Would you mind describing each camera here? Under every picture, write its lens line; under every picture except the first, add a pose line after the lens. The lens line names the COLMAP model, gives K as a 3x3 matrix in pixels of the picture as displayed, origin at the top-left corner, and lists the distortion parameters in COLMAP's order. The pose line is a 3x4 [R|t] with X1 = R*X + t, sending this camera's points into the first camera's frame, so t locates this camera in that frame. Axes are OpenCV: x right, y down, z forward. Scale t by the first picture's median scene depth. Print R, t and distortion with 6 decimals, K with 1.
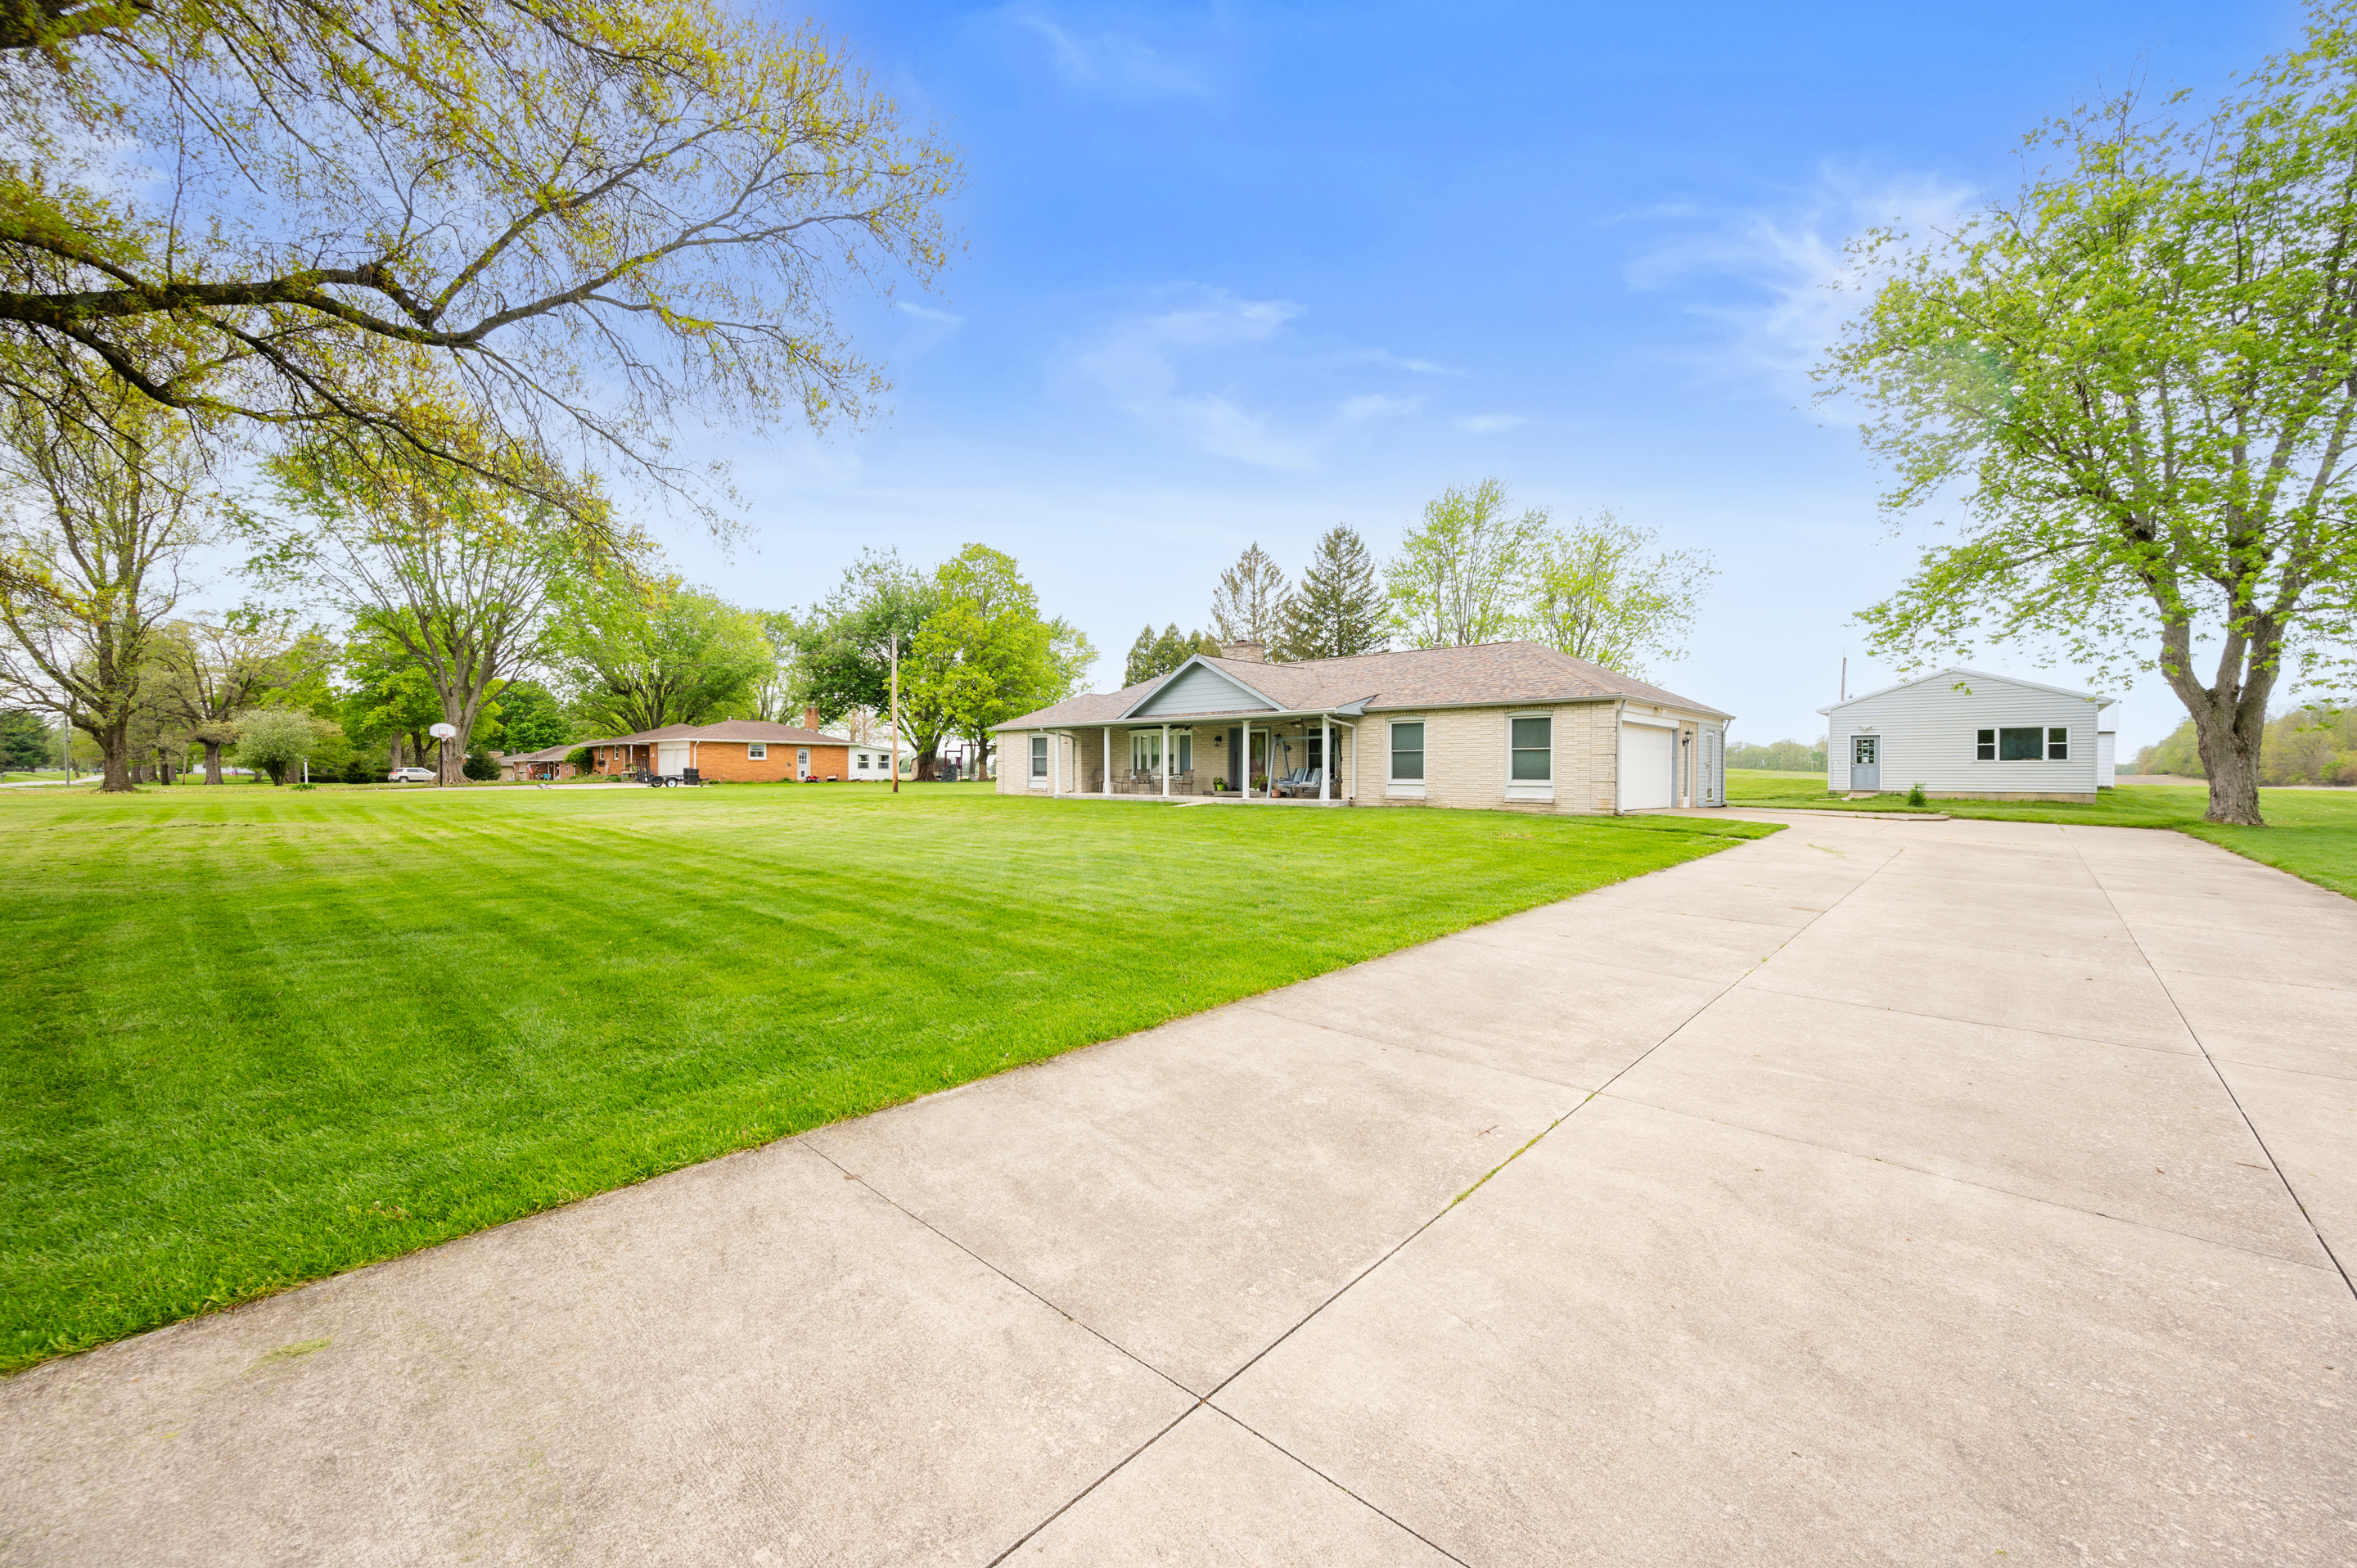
lens RADIAL K [[932.5, 0, 1178.5], [0, 932.5, 784.0], [0, 0, 1]] dist [0.000040, -0.000001]
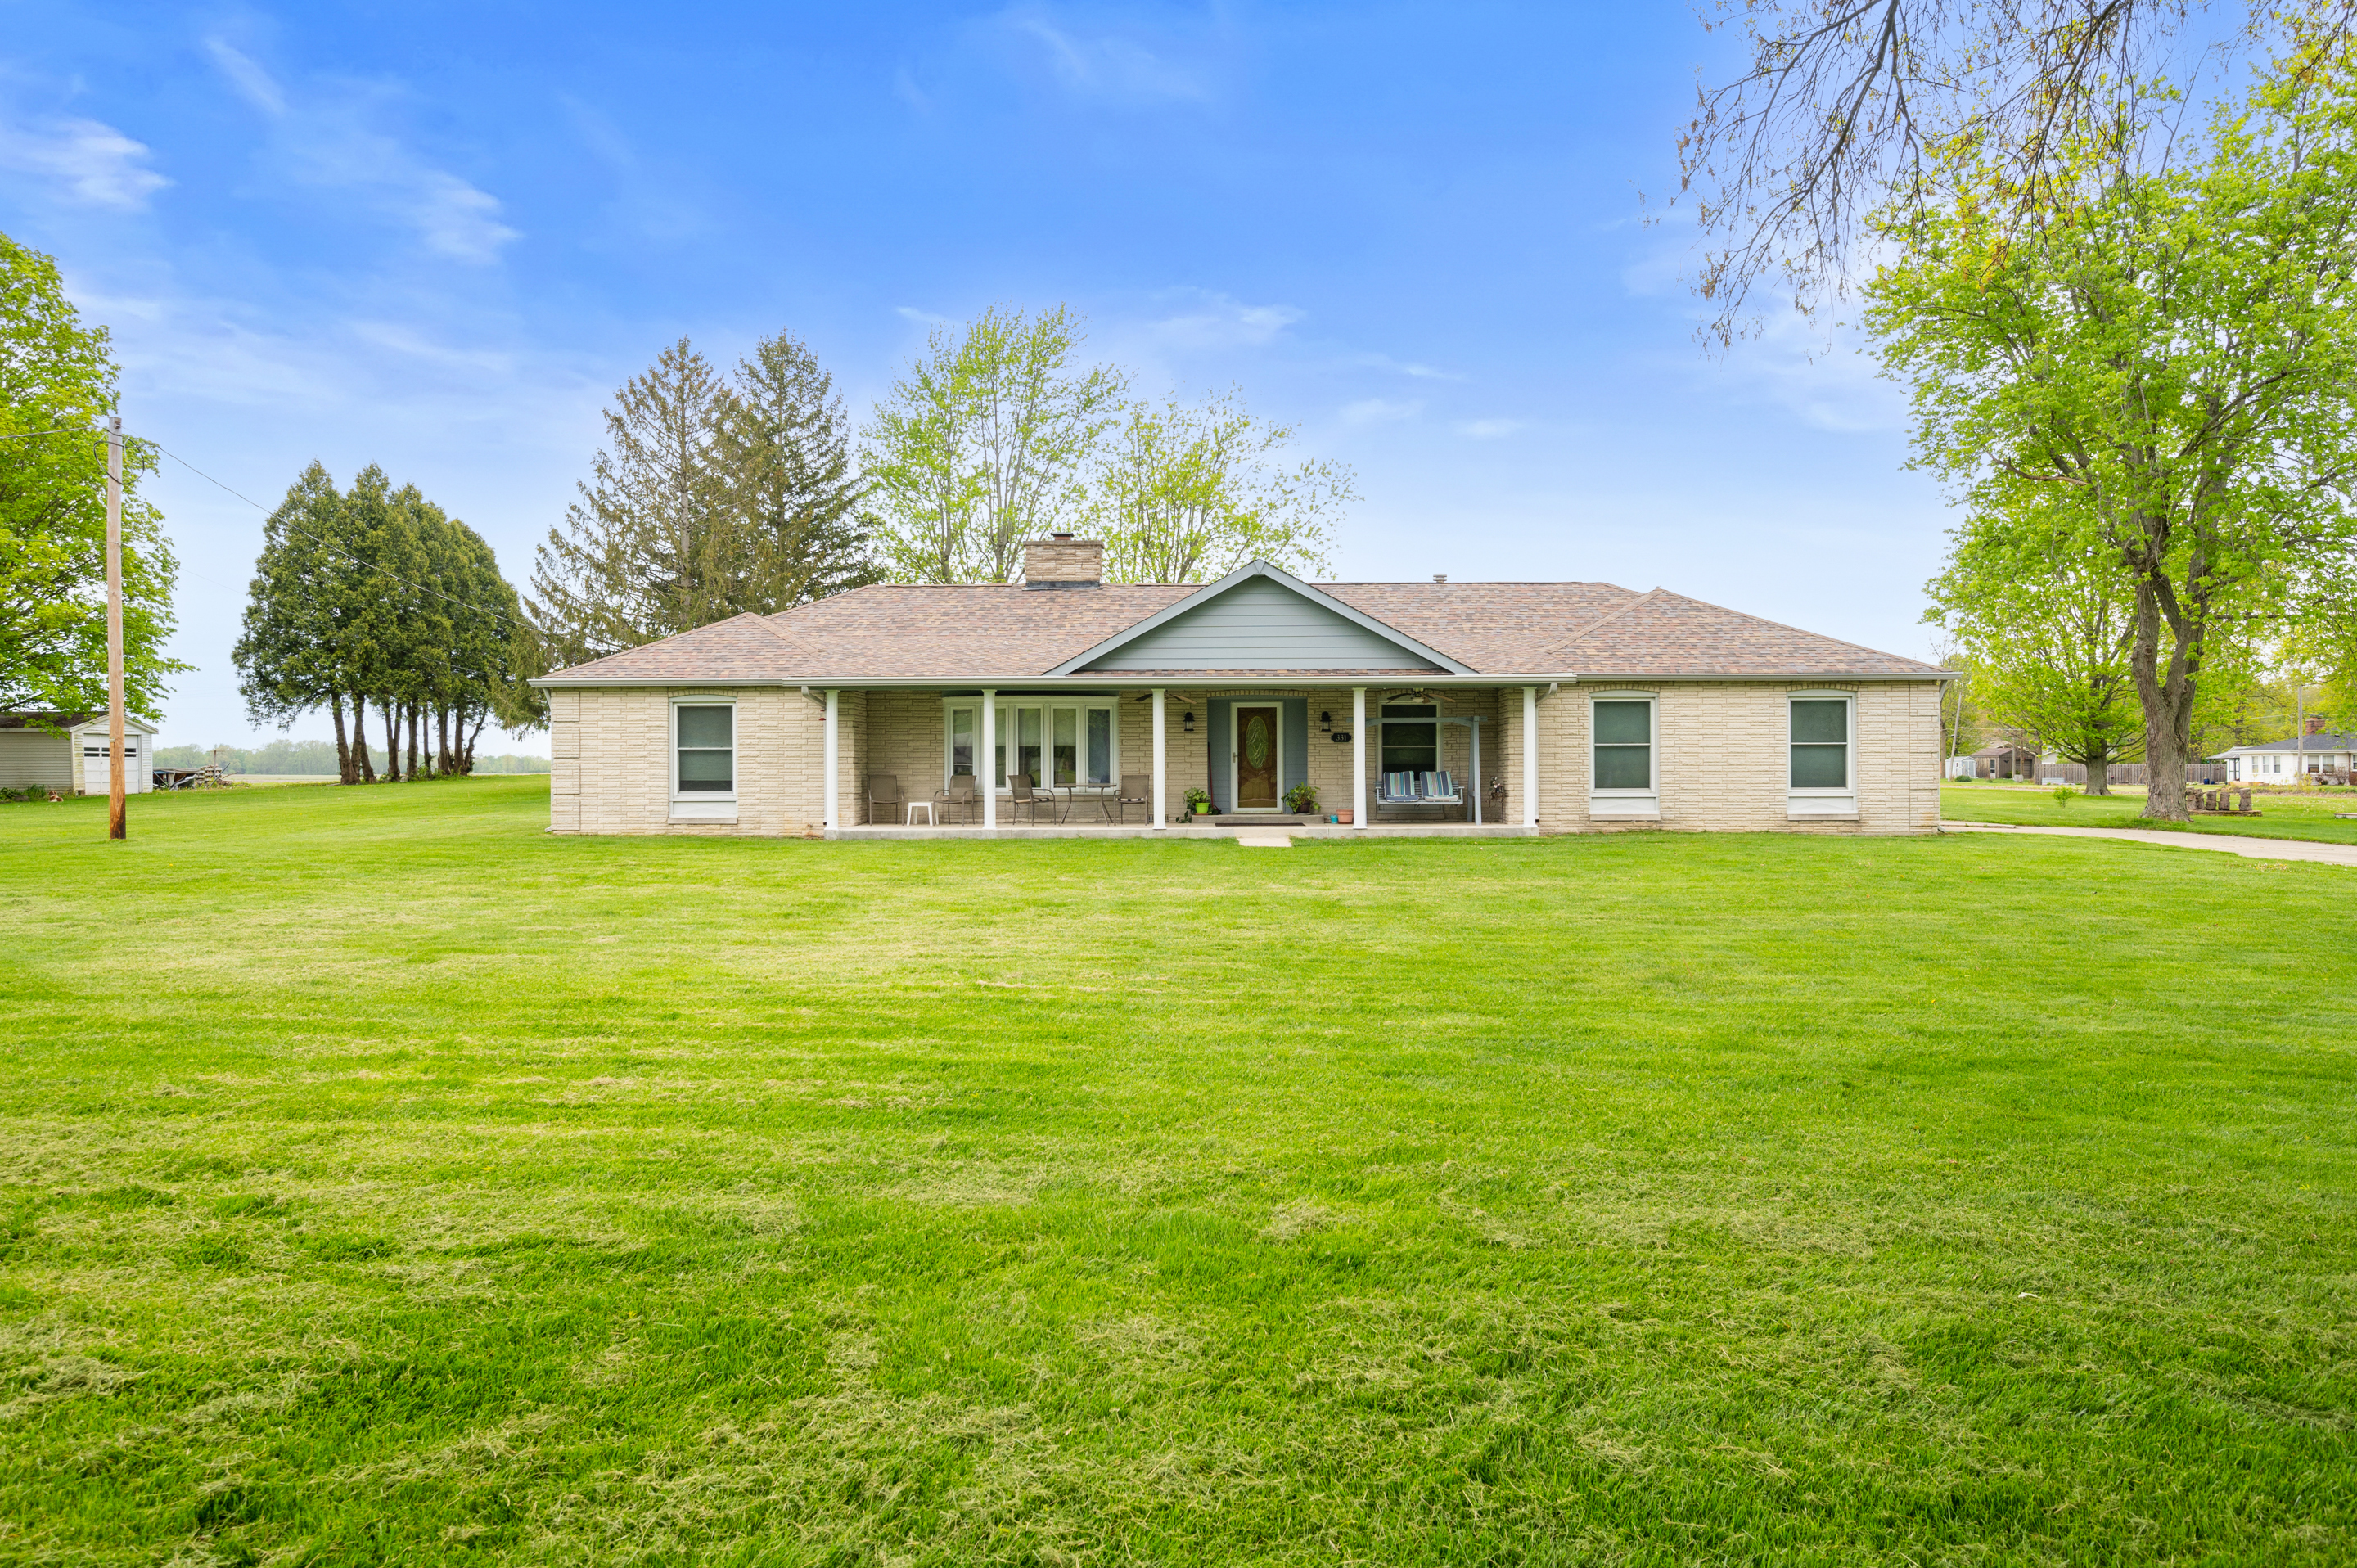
lens RADIAL K [[1518.1, 0, 1178.5], [0, 1518.1, 784.0], [0, 0, 1]] dist [0.002468, 0.000503]
pose [[0.737365, -0.012347, 0.675382, -0.611767], [0.013725, 0.999900, 0.003295, -0.014440], [-0.675355, 0.006840, 0.737461, 0.391188]]
